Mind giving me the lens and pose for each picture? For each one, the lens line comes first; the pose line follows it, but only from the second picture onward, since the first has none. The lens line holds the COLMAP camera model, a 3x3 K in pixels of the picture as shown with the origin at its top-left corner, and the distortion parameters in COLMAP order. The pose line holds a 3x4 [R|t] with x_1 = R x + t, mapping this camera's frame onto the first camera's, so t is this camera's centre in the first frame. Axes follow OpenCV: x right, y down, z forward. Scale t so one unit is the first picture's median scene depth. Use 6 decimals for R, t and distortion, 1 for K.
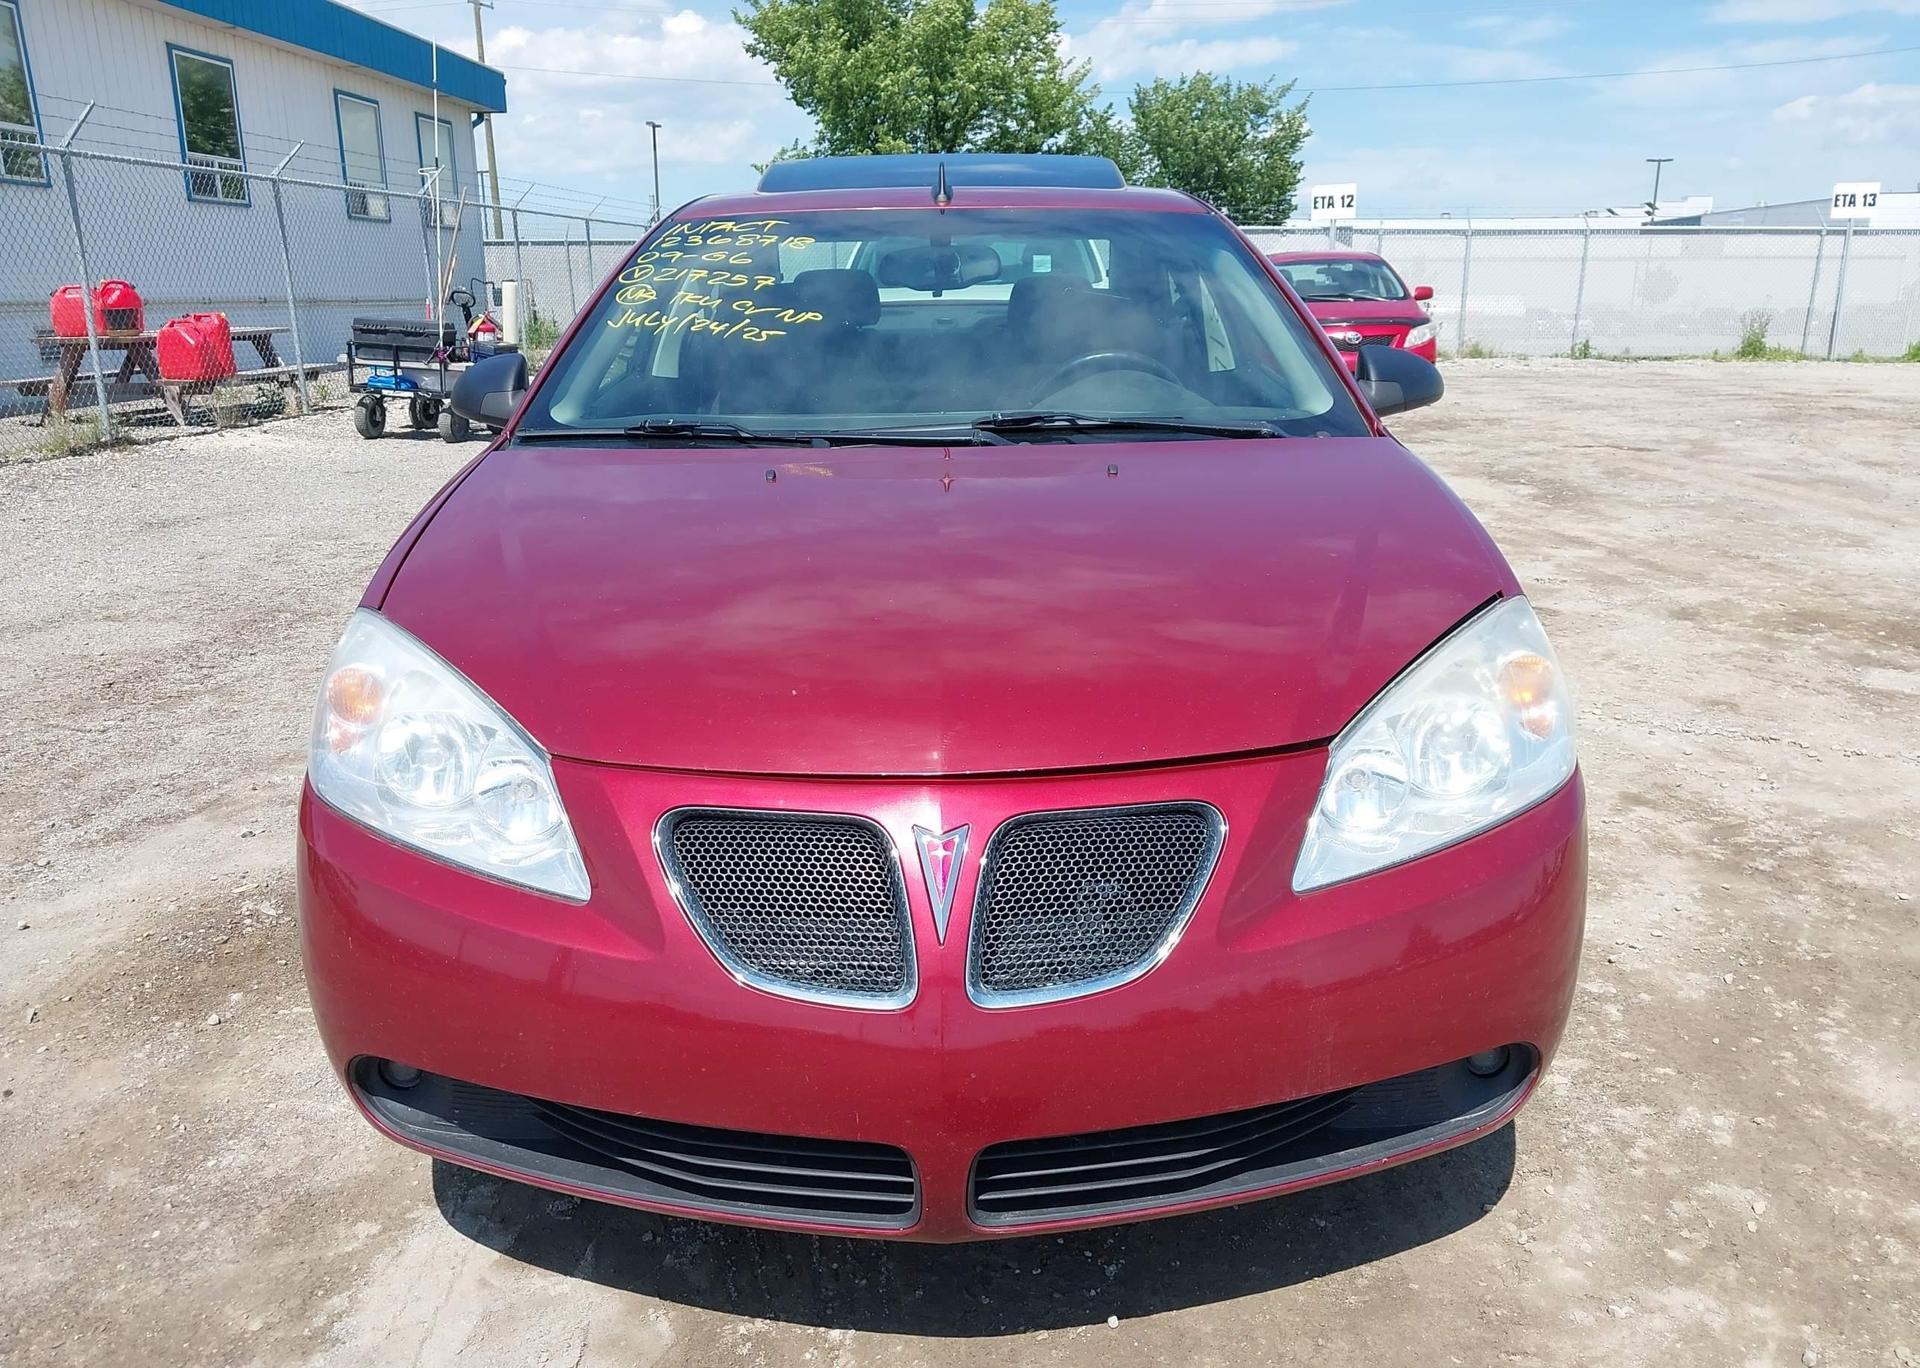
lens RADIAL K [[1525.6, 0, 956.7], [0, 1525.6, 751.5], [0, 0, 1]] dist [0.003999, 0.000820]
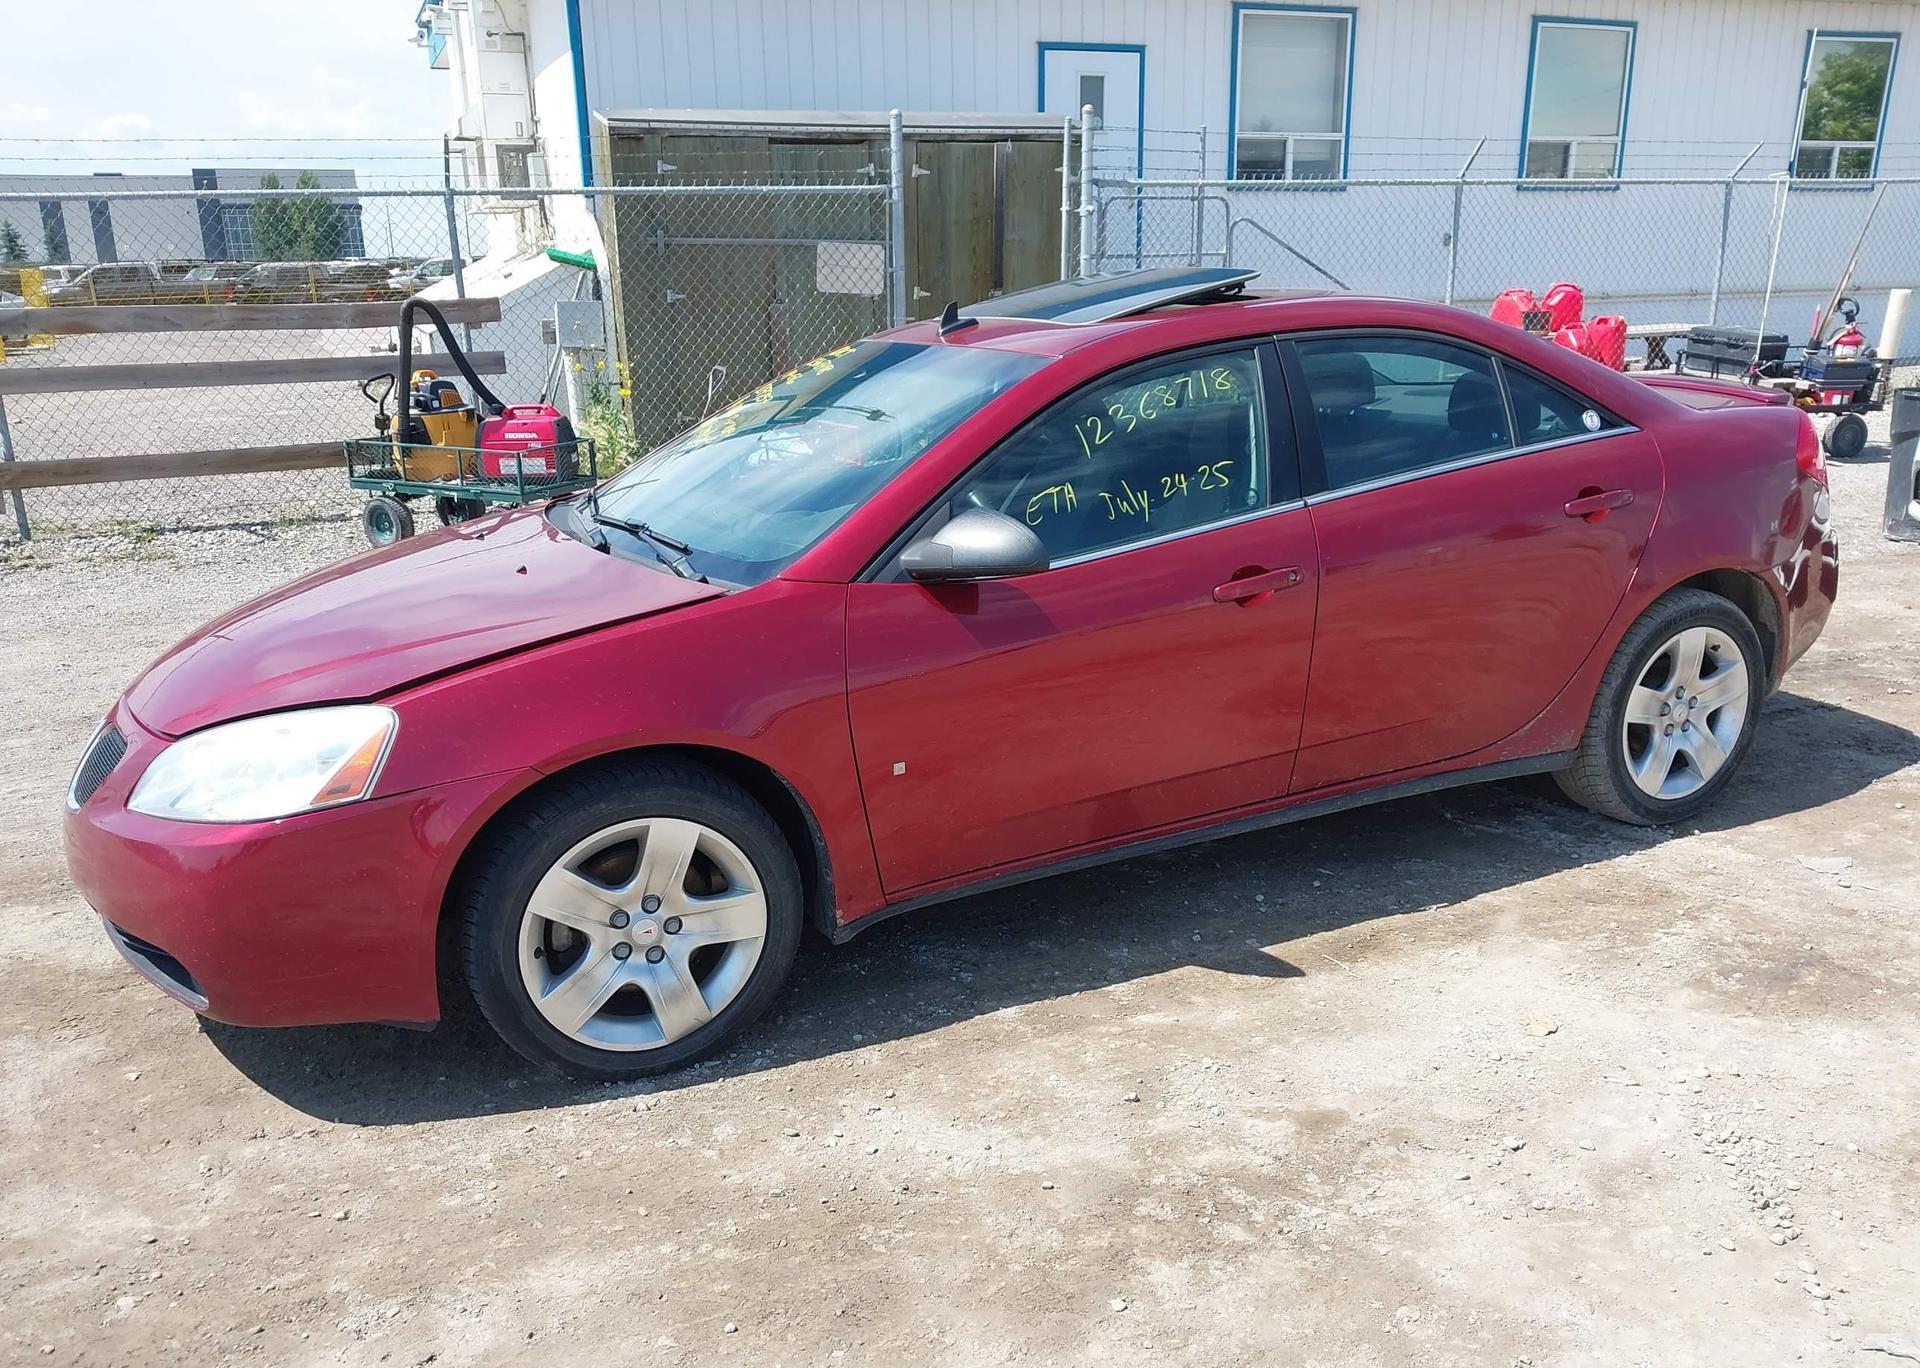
lens RADIAL K [[1525.6, 0, 956.7], [0, 1525.6, 751.5], [0, 0, 1]] dist [0.003999, 0.000820]
pose [[0.436862, 0.273415, -0.856969, 0.323601], [-0.247352, 0.952474, 0.177791, -0.079696], [0.864852, 0.134303, 0.483730, 0.143646]]
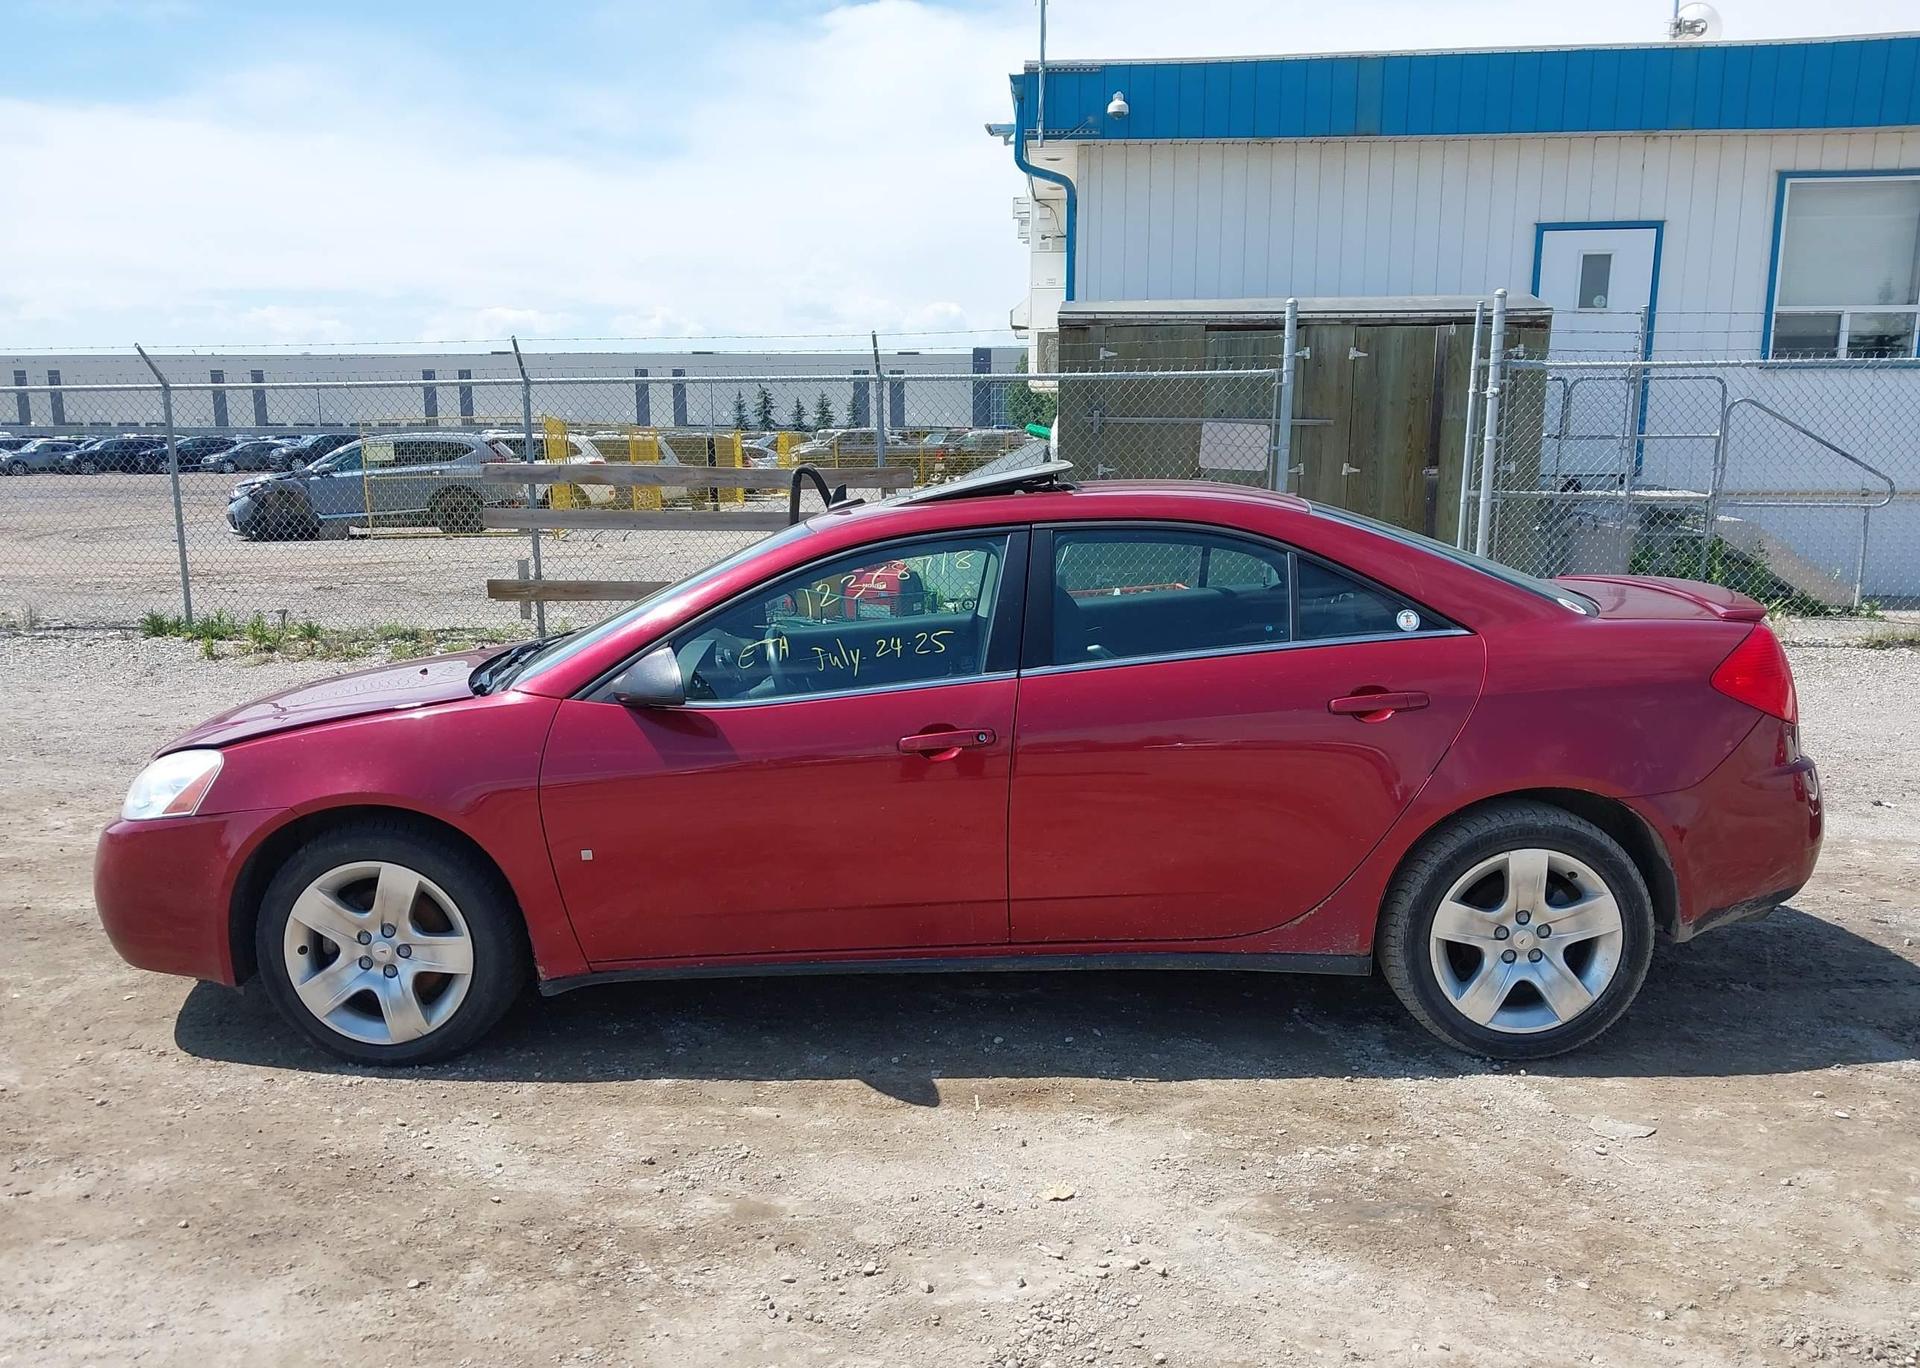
lens RADIAL K [[1504.7, 0, 961.1], [0, 1504.7, 764.6], [0, 0, 1]] dist [0.065302, -0.110490]
pose [[-0.005649, 0.217272, -0.976095, 0.405055], [-0.289973, 0.933814, 0.209539, -0.138668], [0.957018, 0.284224, 0.057728, 0.326709]]
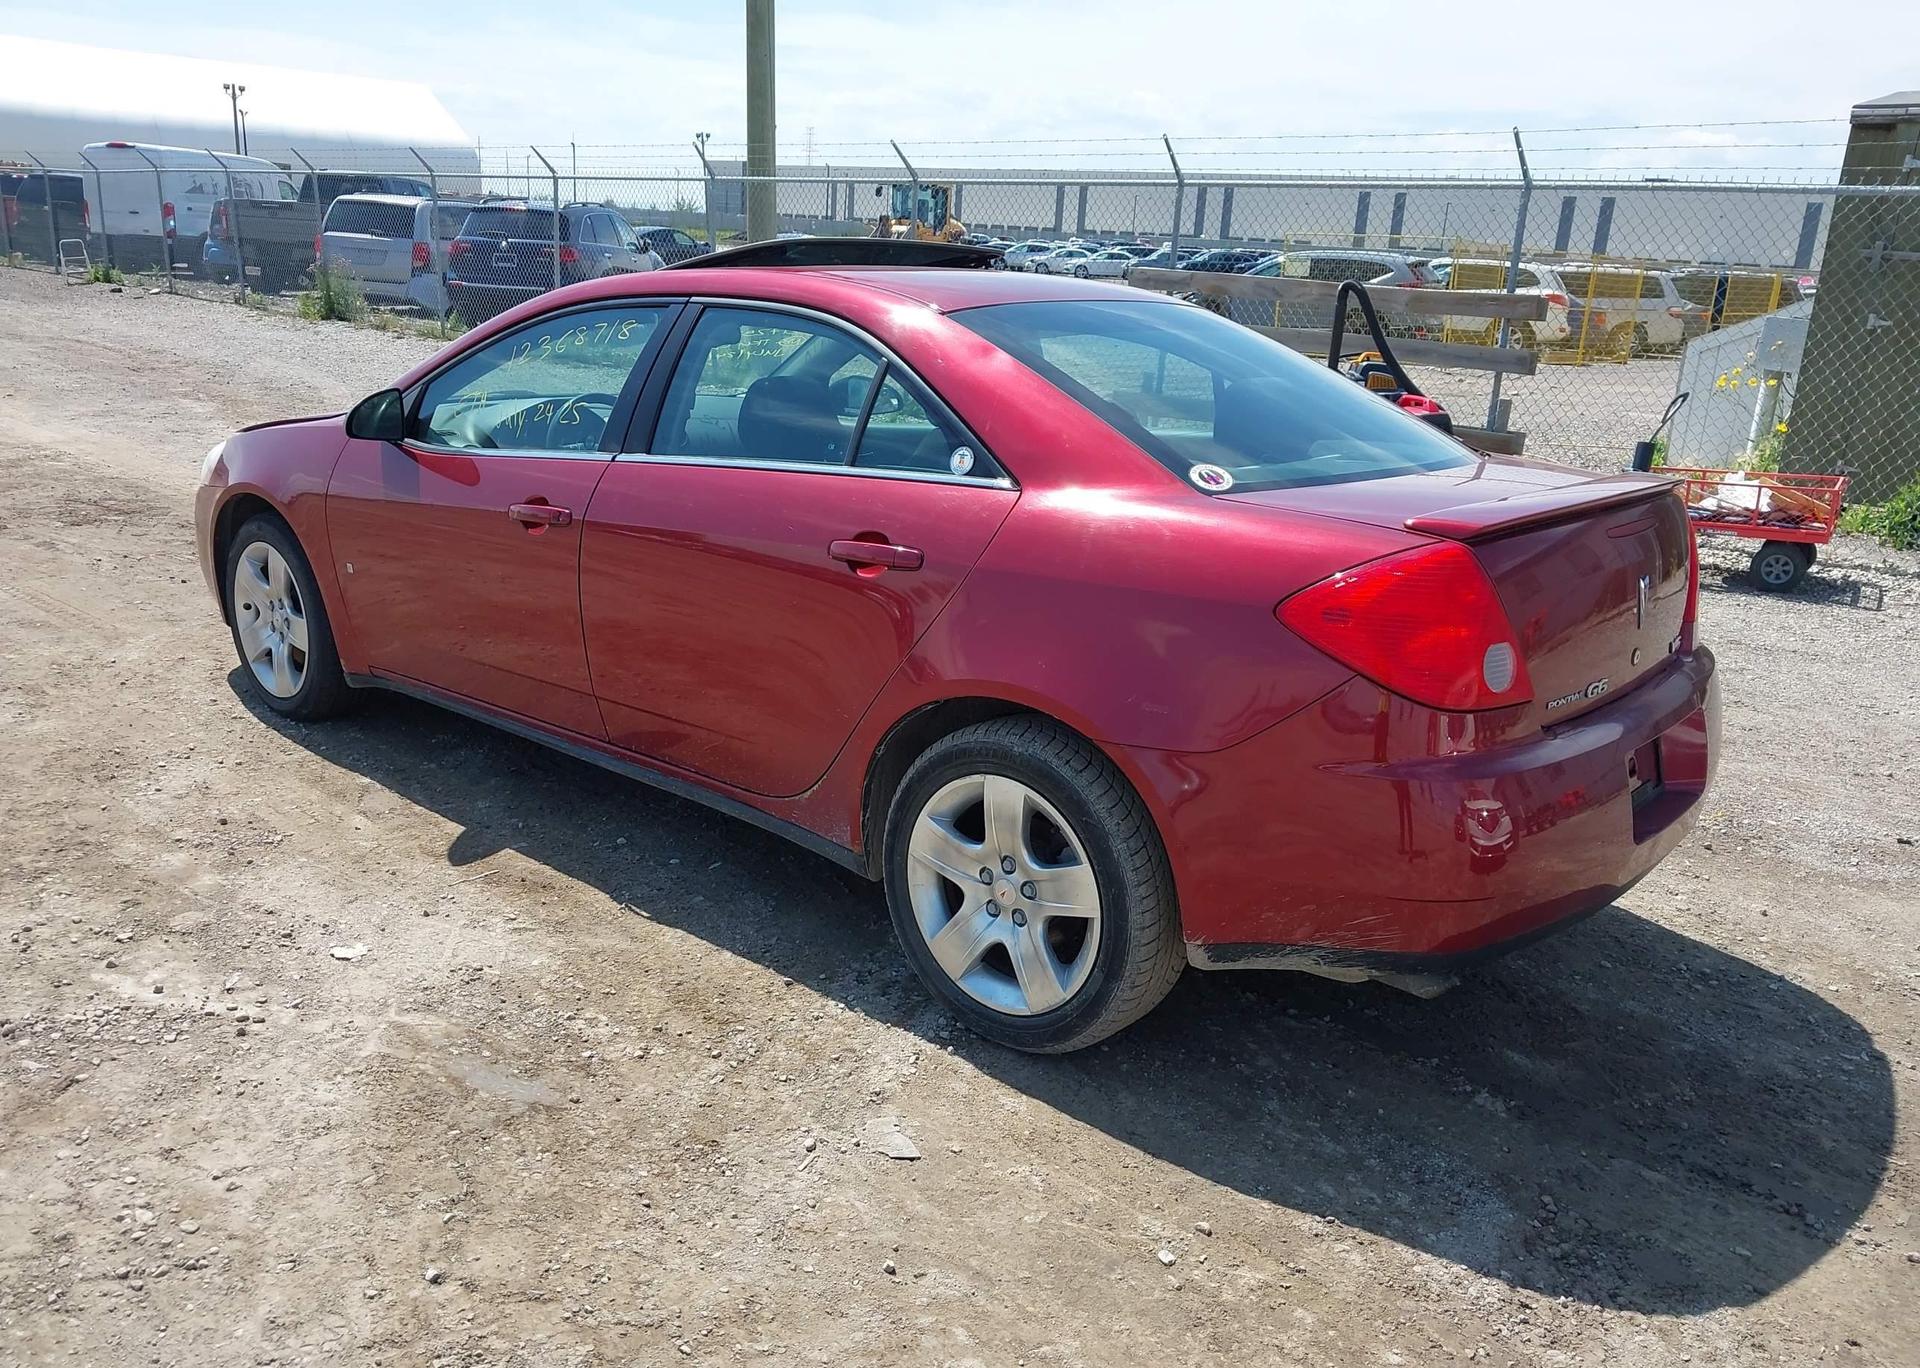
lens RADIAL K [[1523.2, 0, 963.1], [0, 1523.2, 758.2], [0, 0, 1]] dist [0.011991, -0.005936]
pose [[-0.650032, 0.218367, -0.727856, 0.269583], [-0.268917, 0.829739, 0.489097, -0.215294], [0.710734, 0.513662, -0.480634, 0.593116]]
